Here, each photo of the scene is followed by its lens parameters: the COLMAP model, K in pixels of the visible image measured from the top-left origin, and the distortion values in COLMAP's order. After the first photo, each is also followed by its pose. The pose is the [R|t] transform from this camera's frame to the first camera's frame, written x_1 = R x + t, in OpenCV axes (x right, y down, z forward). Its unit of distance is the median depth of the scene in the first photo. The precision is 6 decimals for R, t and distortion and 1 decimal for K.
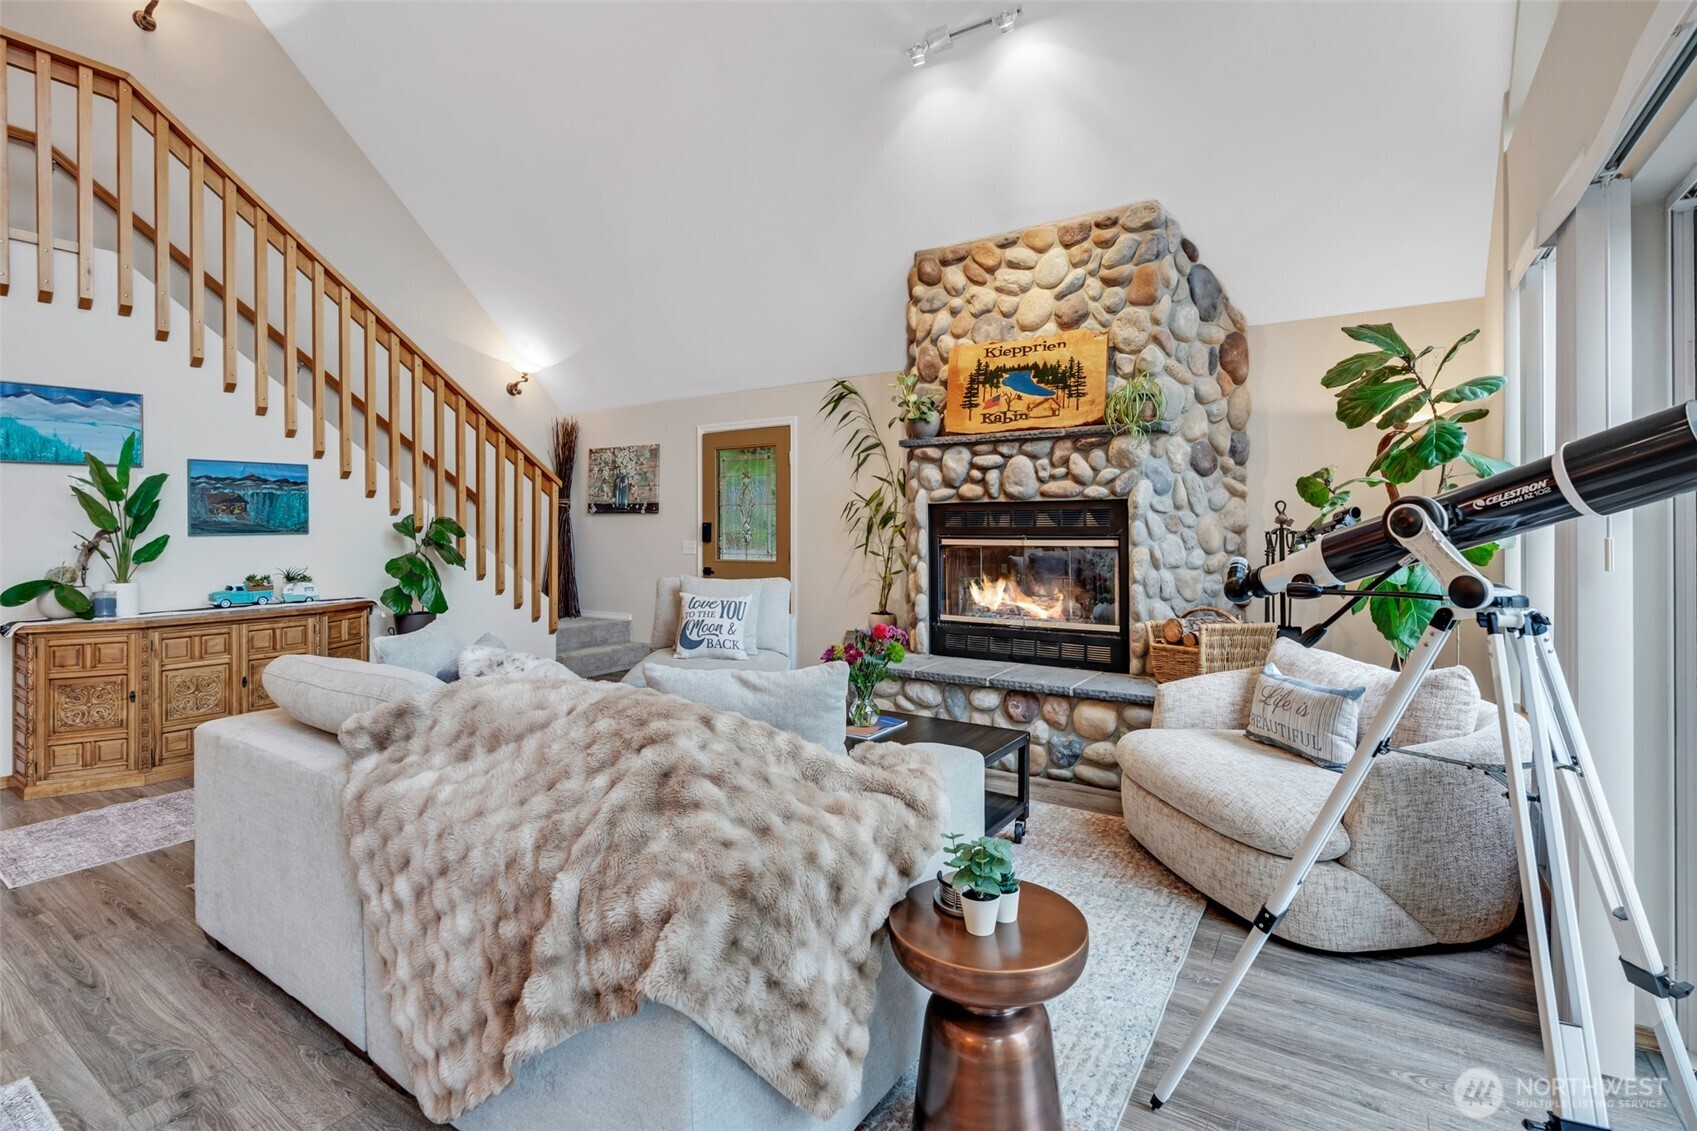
lens RADIAL K [[788.2, 0, 838.9], [0, 788.2, 524.7], [0, 0, 1]] dist [-0.010130, 0.000501]
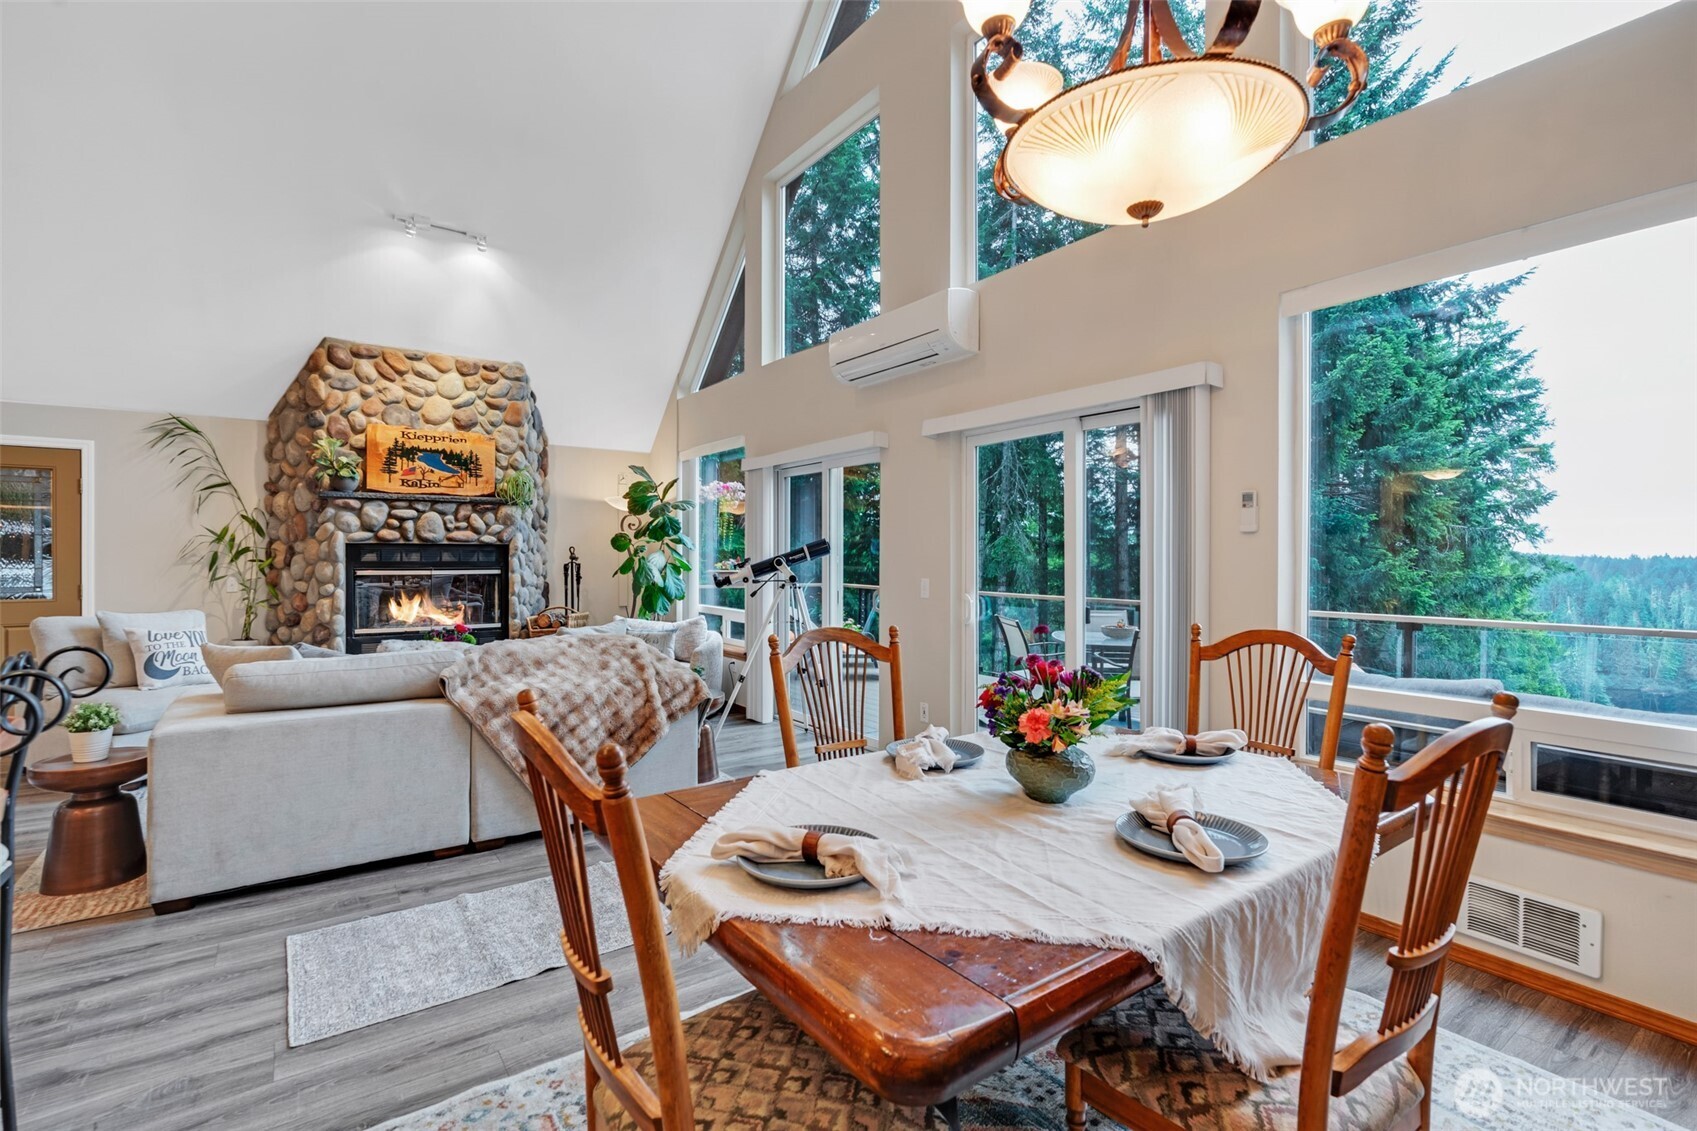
lens RADIAL K [[780.0, 0, 852.3], [0, 780.0, 562.2], [0, 0, 1]] dist [-0.010697, 0.005109]
pose [[0.344901, -0.002781, 0.938635, -0.852929], [-0.004753, 0.999978, 0.004709, -0.006499], [-0.938627, -0.006085, 0.344880, -0.212256]]
